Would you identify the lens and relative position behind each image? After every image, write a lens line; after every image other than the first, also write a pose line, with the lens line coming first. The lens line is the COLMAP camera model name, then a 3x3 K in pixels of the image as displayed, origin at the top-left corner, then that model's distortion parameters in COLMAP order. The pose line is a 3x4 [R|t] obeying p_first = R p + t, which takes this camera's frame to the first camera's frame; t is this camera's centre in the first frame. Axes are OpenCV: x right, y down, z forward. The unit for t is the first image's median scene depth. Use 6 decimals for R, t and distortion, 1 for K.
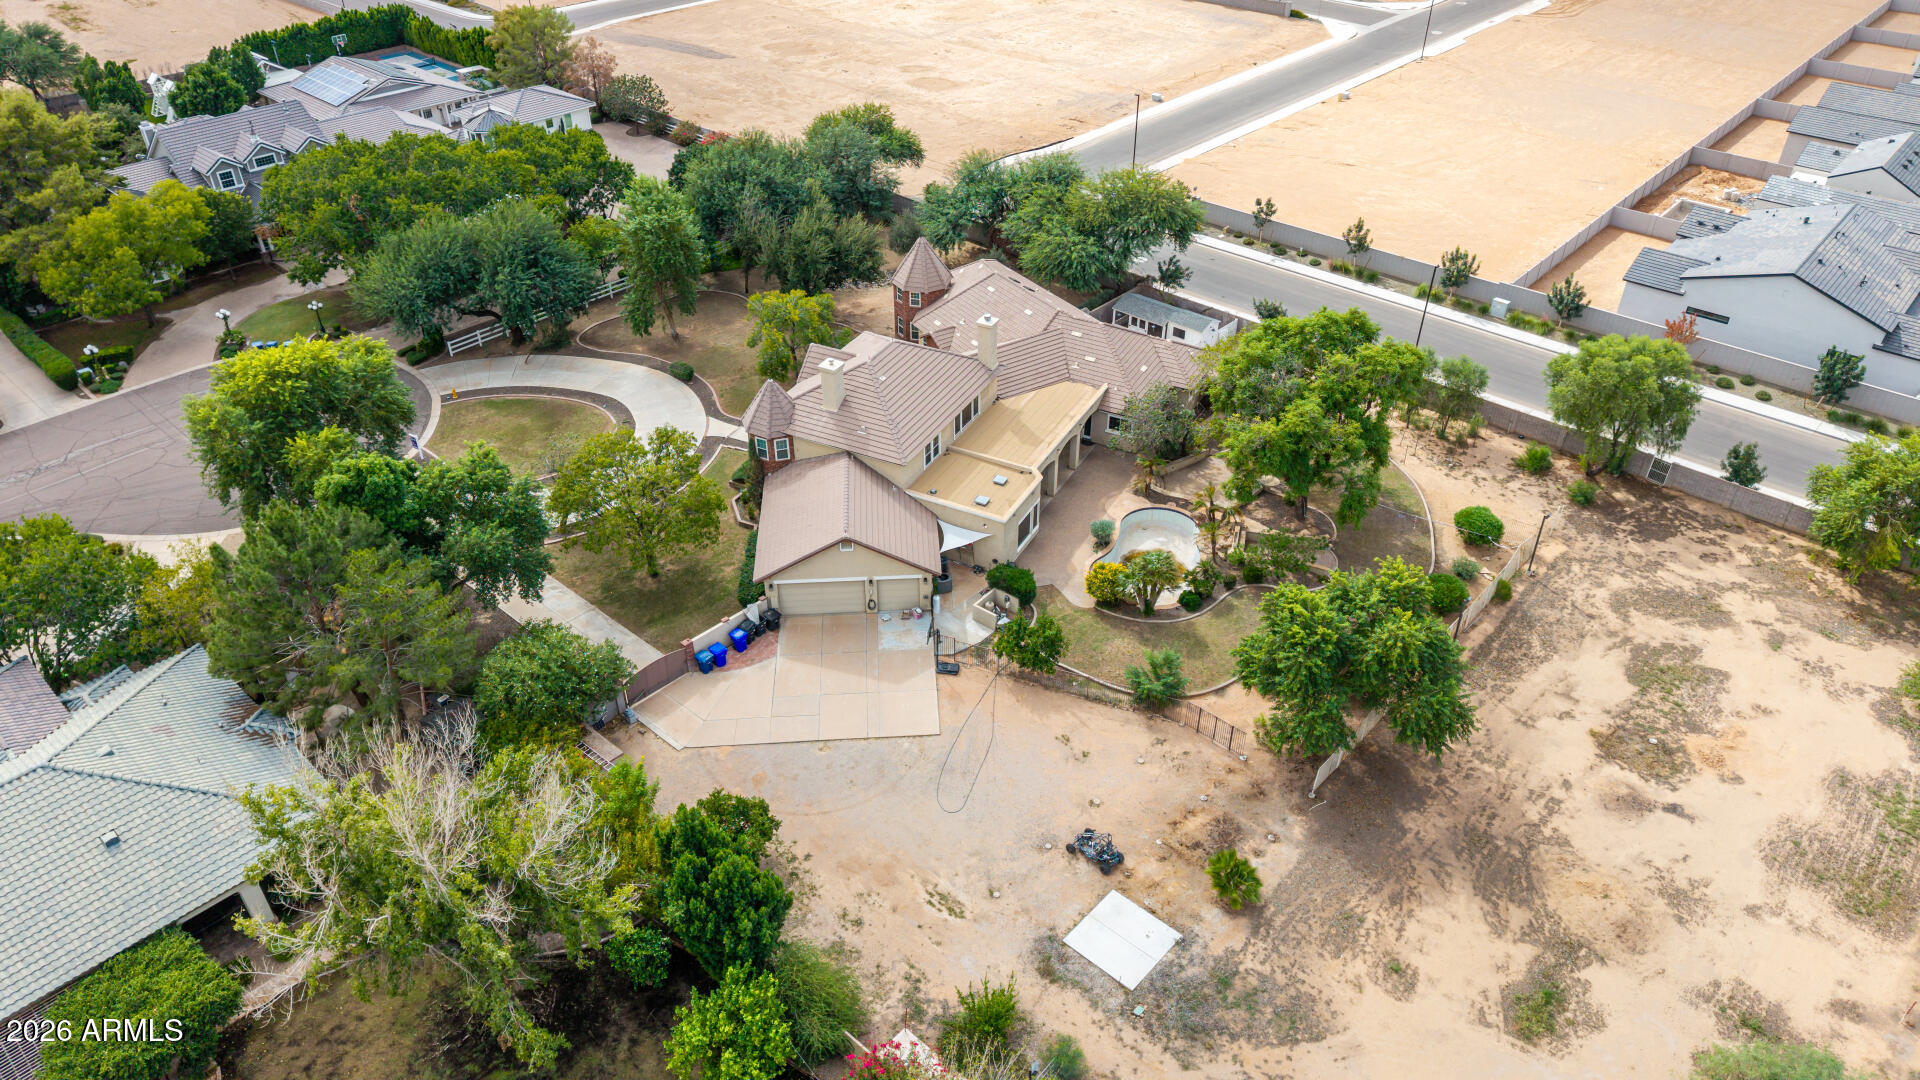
lens RADIAL K [[1277.7, 0, 963.4], [0, 1277.7, 543.3], [0, 0, 1]] dist [0.038794, -0.044489]
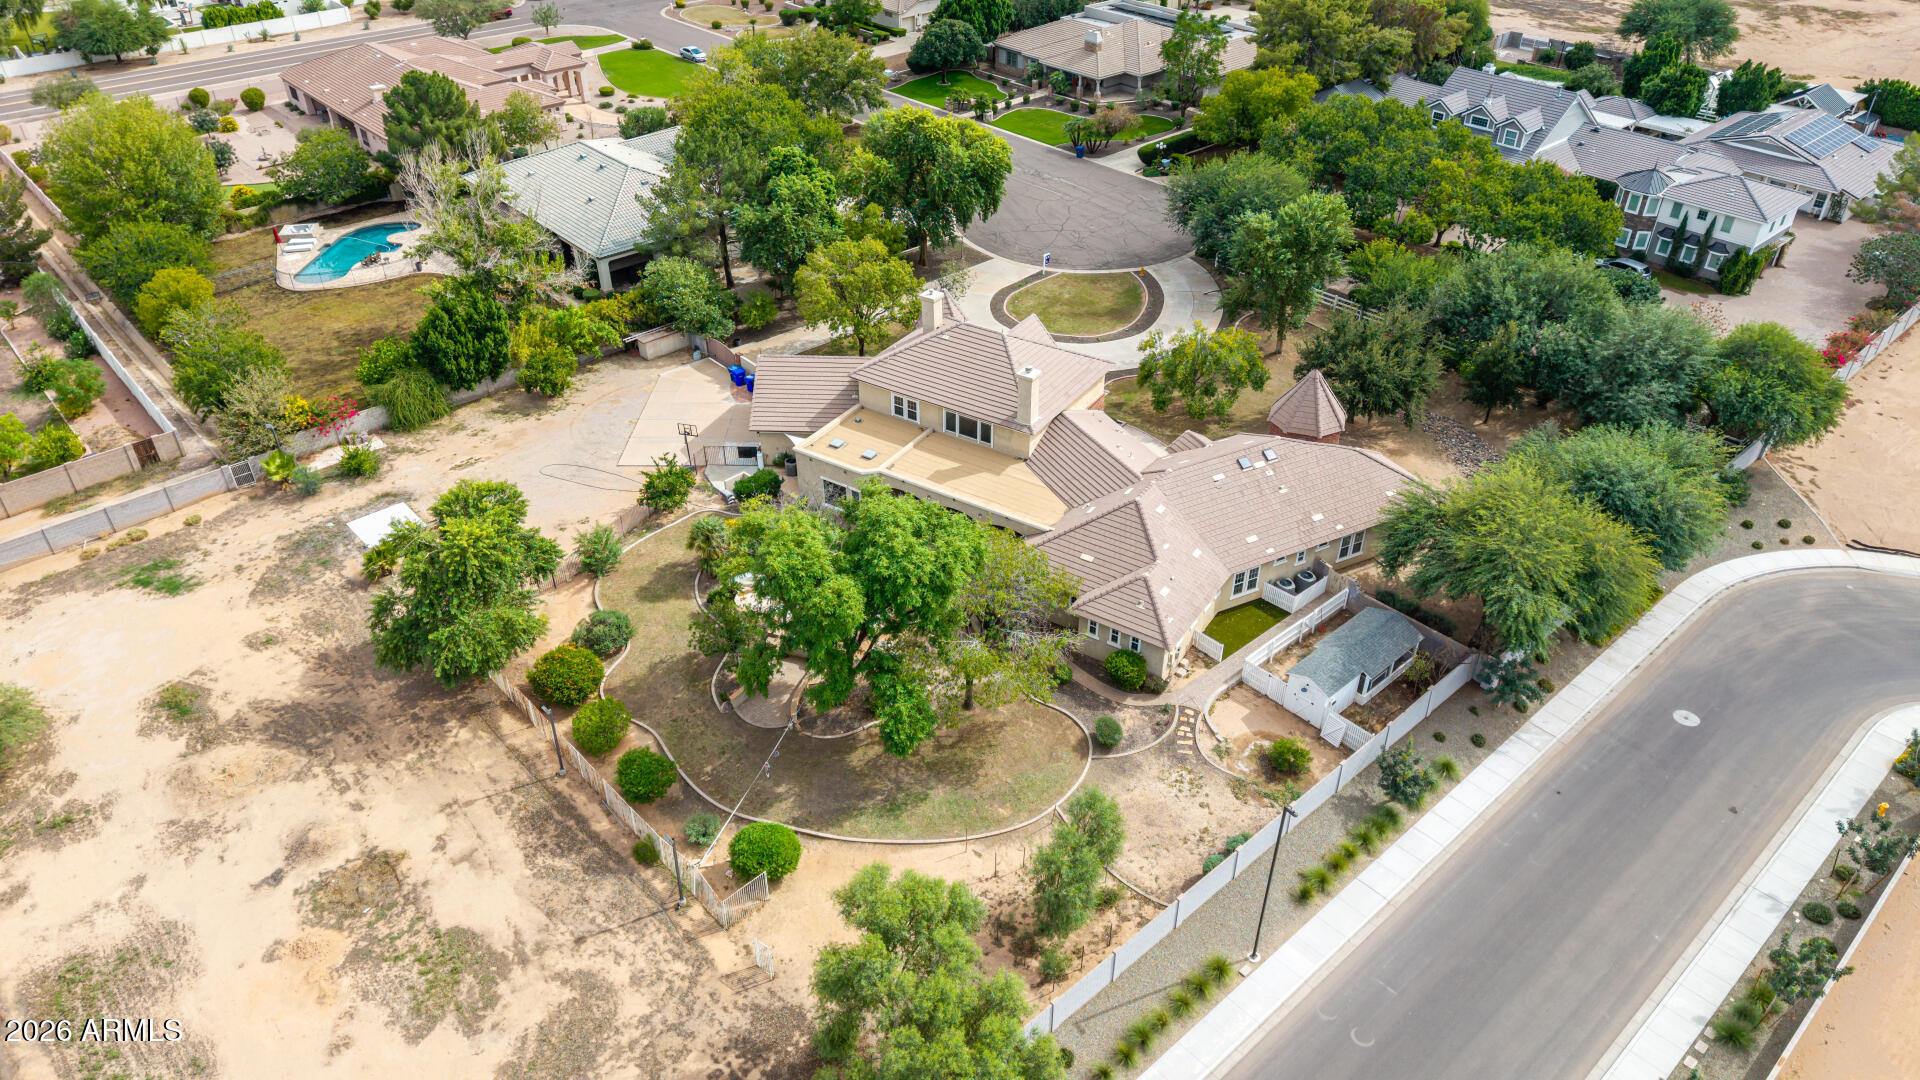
lens RADIAL K [[1277.7, 0, 963.4], [0, 1277.7, 543.3], [0, 0, 1]] dist [0.038794, -0.044489]
pose [[-0.095175, 0.574187, -0.813174, 1.045040], [-0.577852, 0.633295, 0.514806, -0.670952], [0.810573, 0.518891, 0.271521, 0.948600]]
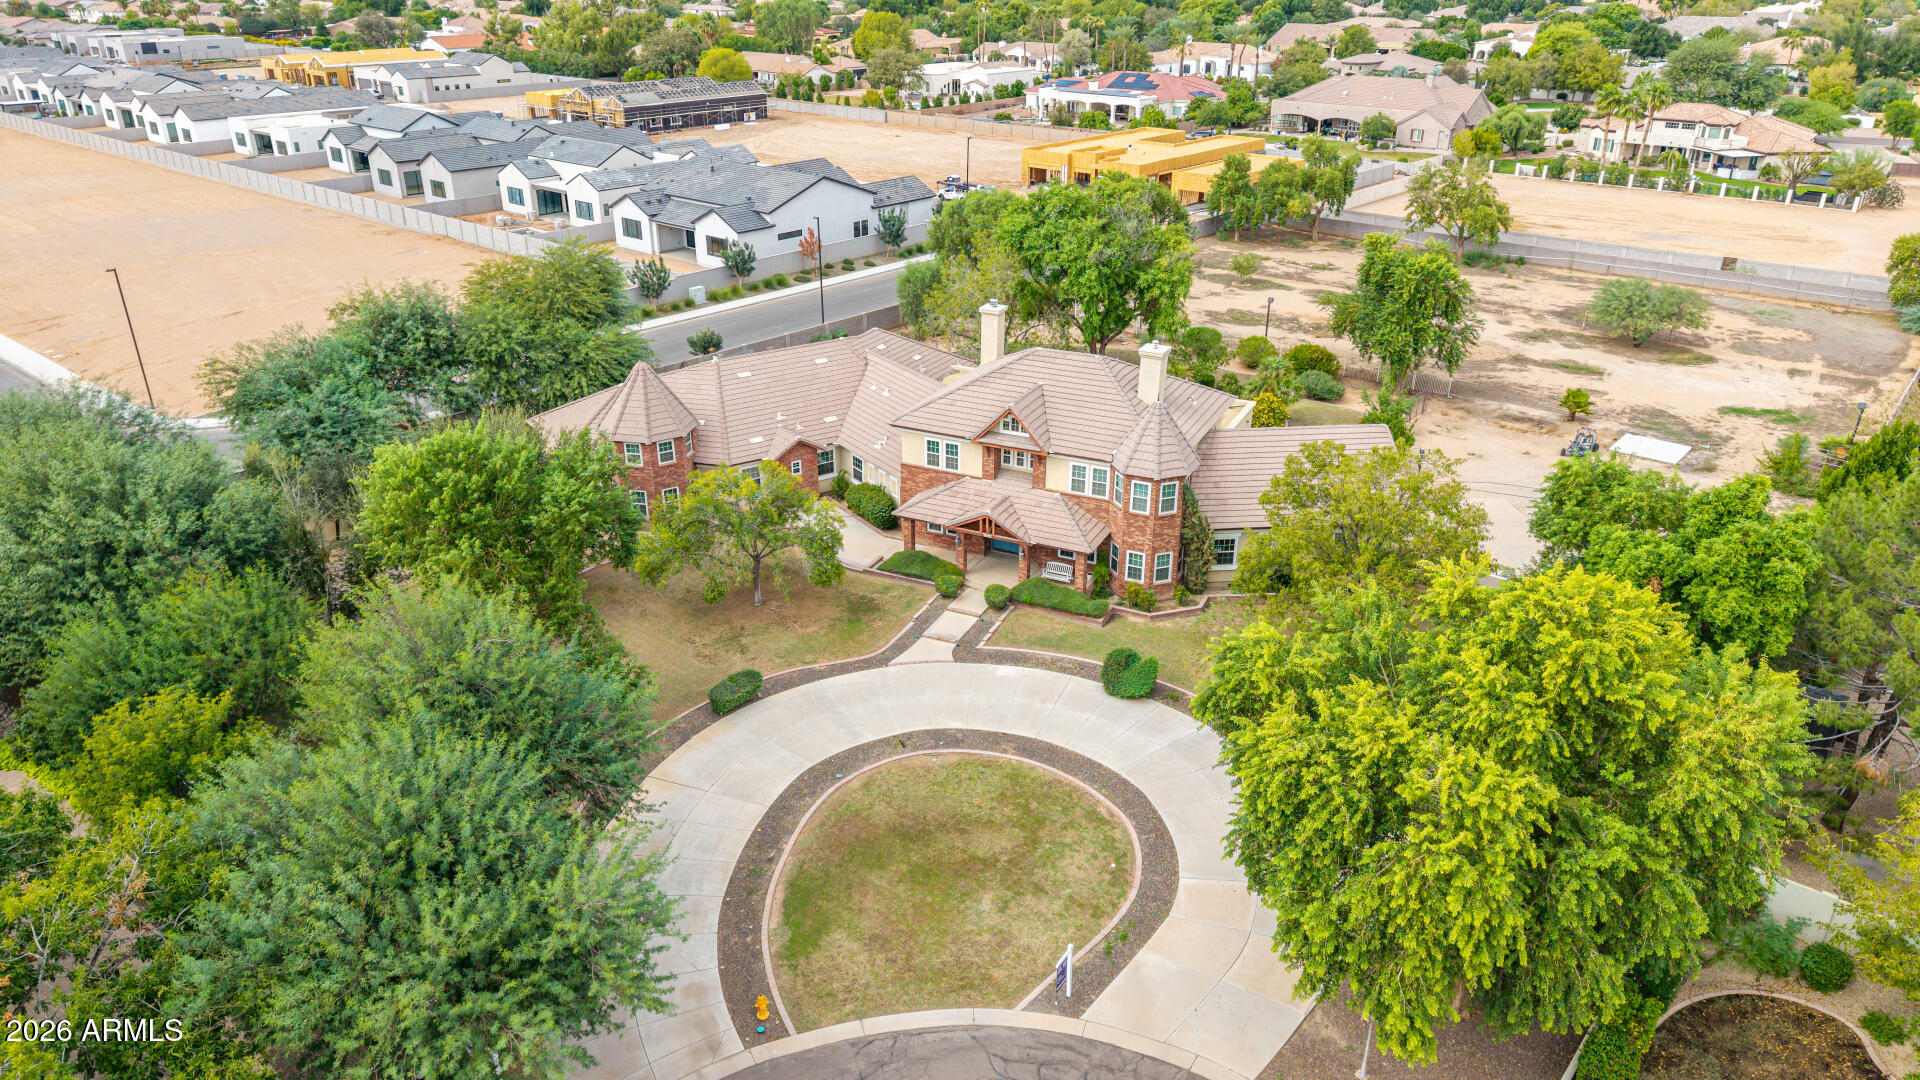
lens RADIAL K [[1277.7, 0, 963.4], [0, 1277.7, 543.3], [0, 0, 1]] dist [0.038794, -0.044489]
pose [[-0.026654, -0.420045, 0.907112, -0.967037], [0.573971, 0.736515, 0.357915, -0.451213], [-0.818442, 0.530195, 0.221462, 1.122760]]
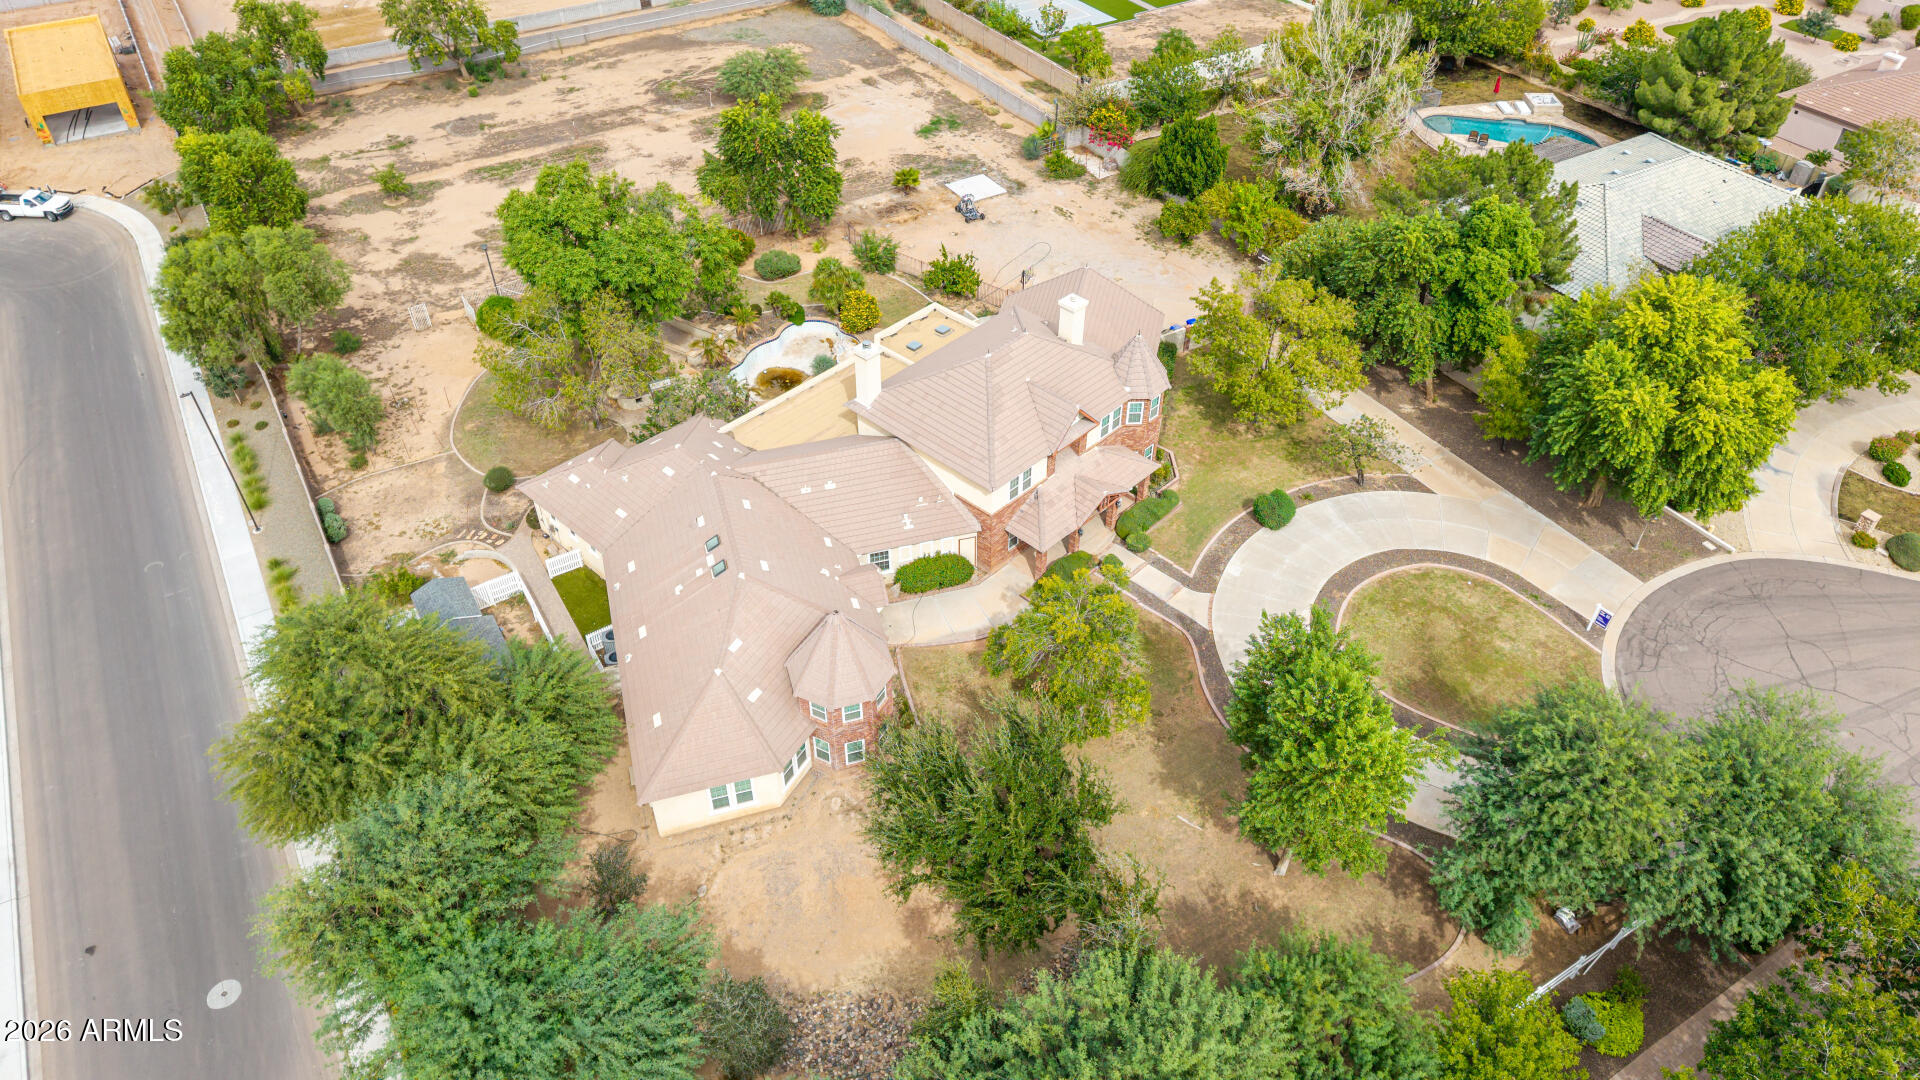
lens RADIAL K [[1277.7, 0, 963.4], [0, 1277.7, 543.3], [0, 0, 1]] dist [0.038794, -0.044489]
pose [[-0.960189, -0.186599, 0.207891, -0.283546], [0.158145, 0.250362, 0.955149, -1.115019], [-0.230278, 0.950000, -0.210885, 1.564450]]
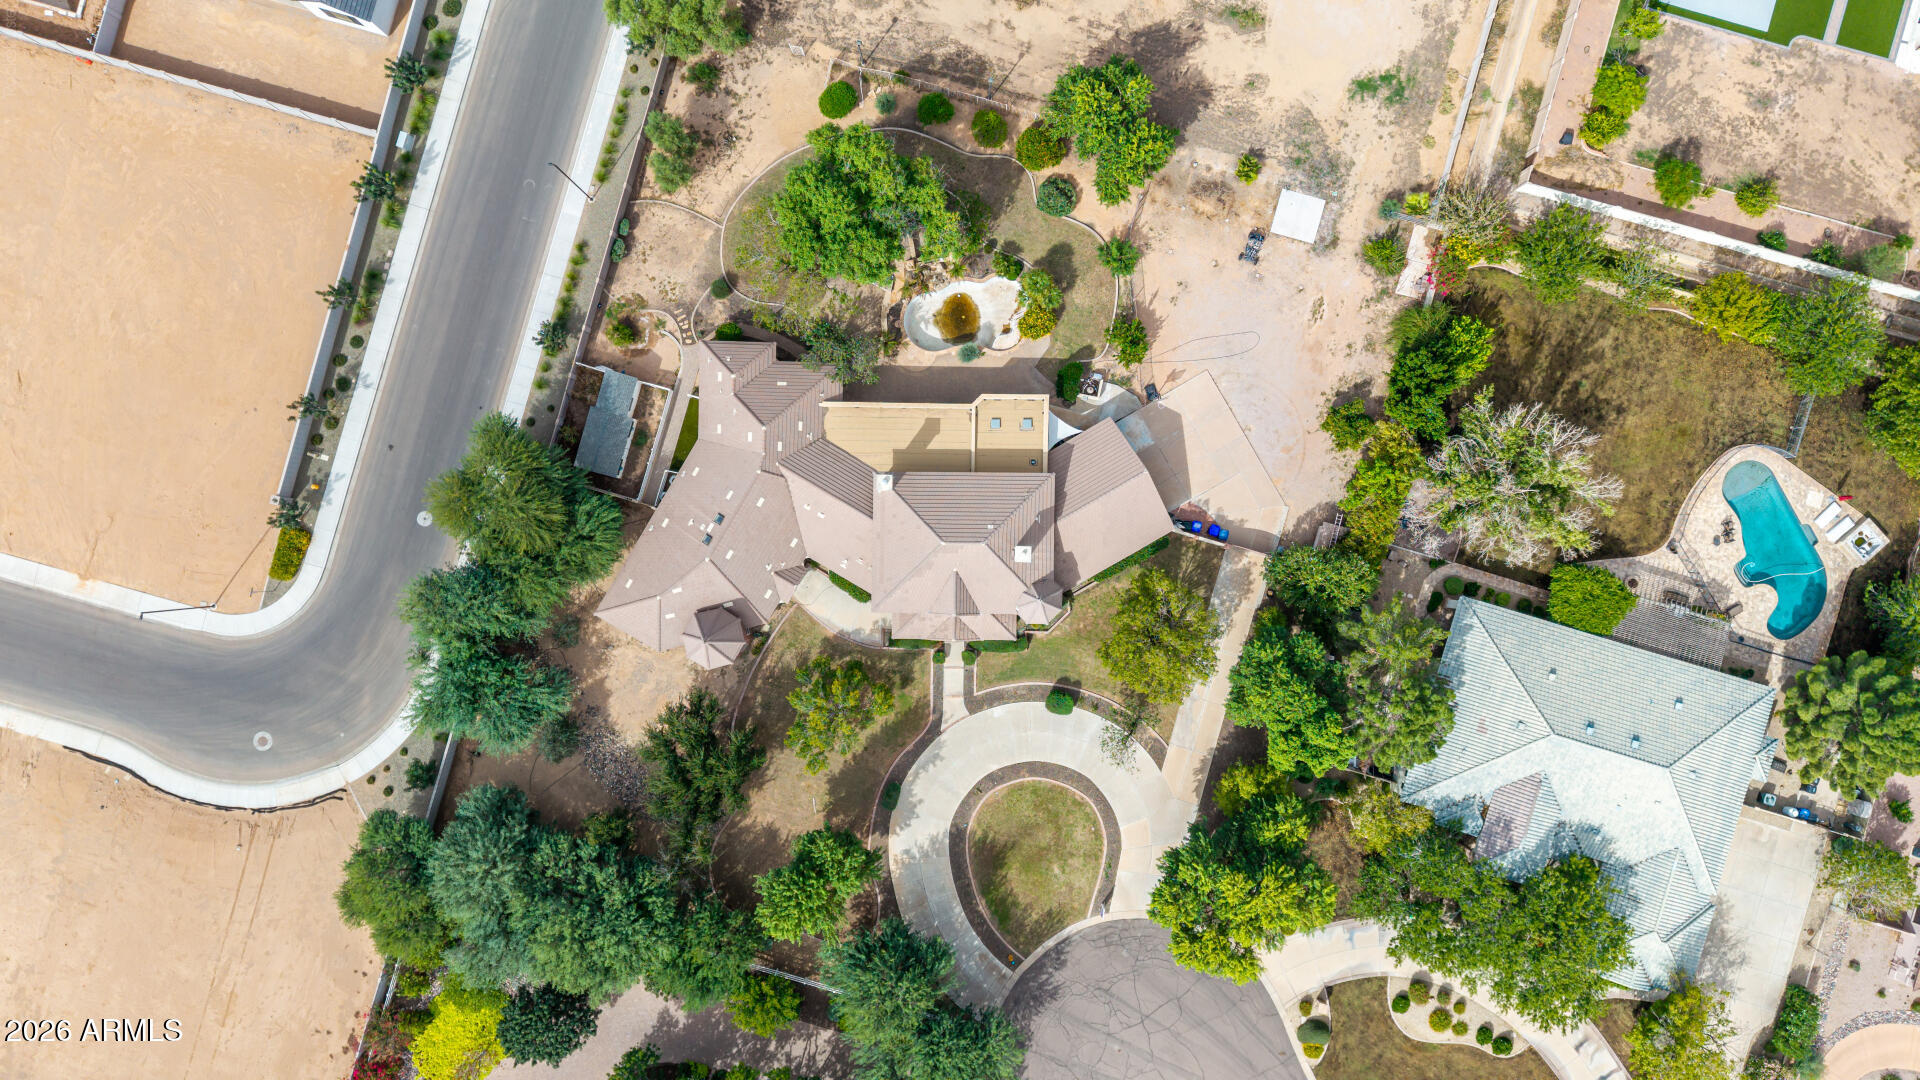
lens RADIAL K [[1277.7, 0, 963.4], [0, 1277.7, 543.3], [0, 0, 1]] dist [0.038794, -0.044489]
pose [[-0.441729, -0.897145, 0.002684, -0.081369], [0.518797, -0.252998, 0.816604, -1.351342], [-0.731933, 0.362110, 0.577193, 0.363150]]
